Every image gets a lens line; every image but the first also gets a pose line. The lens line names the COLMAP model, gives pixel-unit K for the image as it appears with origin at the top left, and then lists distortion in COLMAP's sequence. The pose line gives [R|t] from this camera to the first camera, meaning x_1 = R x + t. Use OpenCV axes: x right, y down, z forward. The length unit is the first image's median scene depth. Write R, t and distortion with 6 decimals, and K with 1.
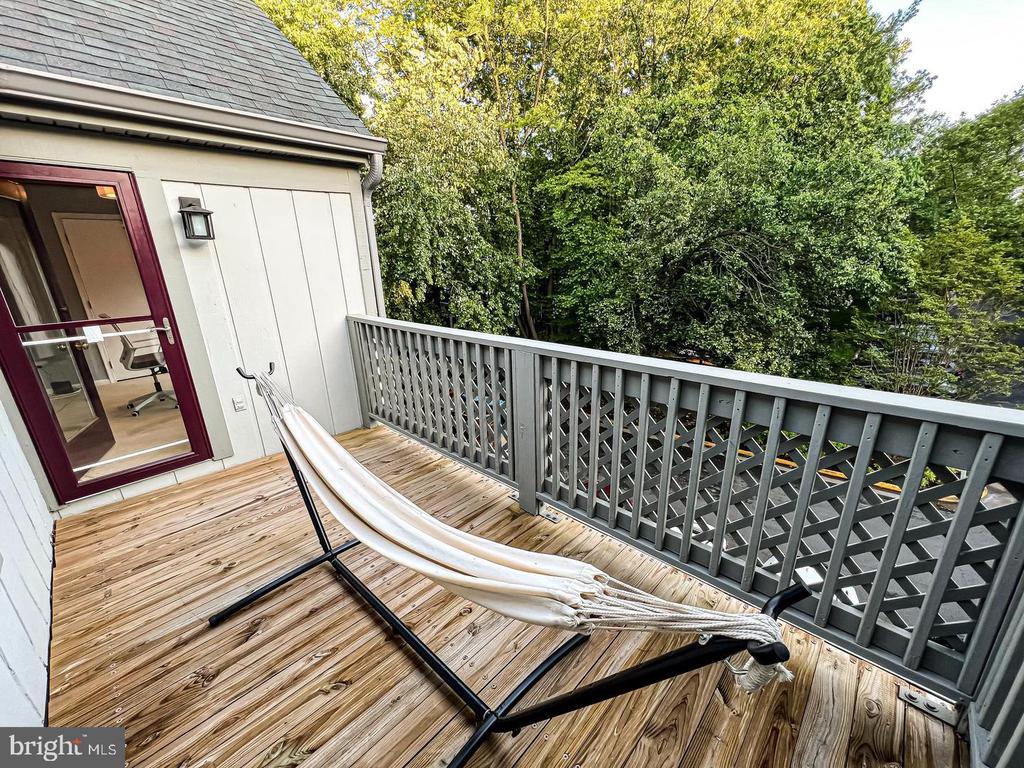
lens RADIAL K [[409.9, 0, 512.8], [0, 409.9, 388.7], [0, 0, 1]] dist [-0.001219, 0.000777]
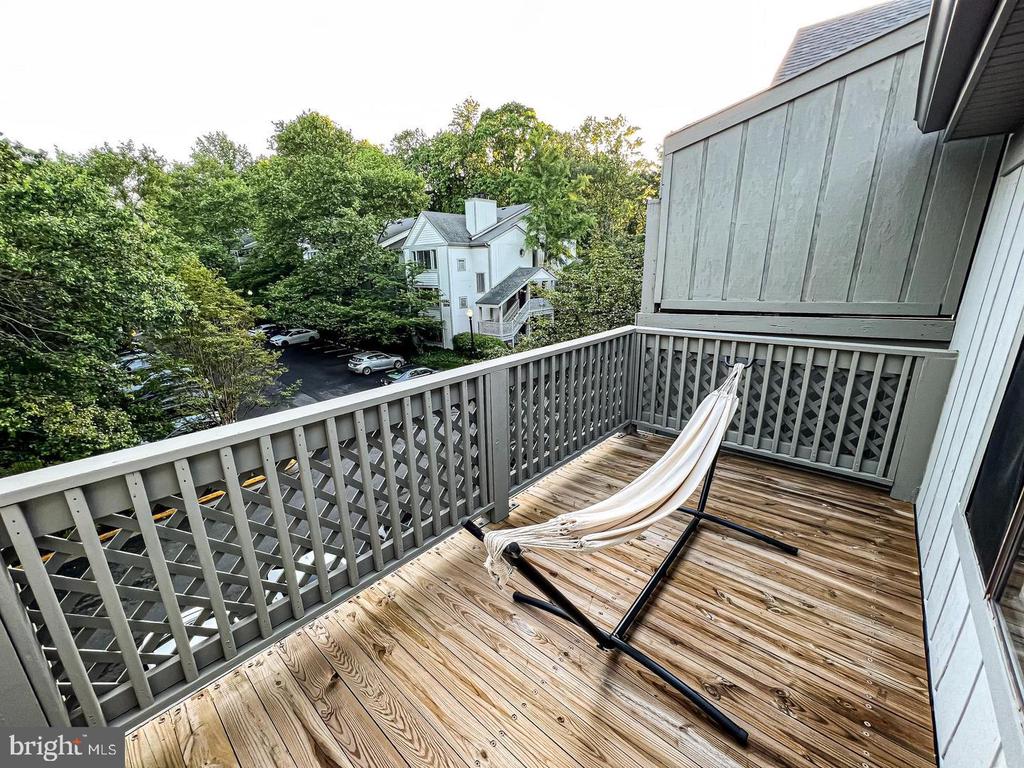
lens RADIAL K [[409.9, 0, 512.8], [0, 409.9, 388.7], [0, 0, 1]] dist [-0.001219, 0.000777]
pose [[-0.036995, -0.257196, 0.965651, -1.334638], [0.324180, 0.910965, 0.255050, -0.401658], [-0.945272, 0.322481, 0.049677, 1.186704]]
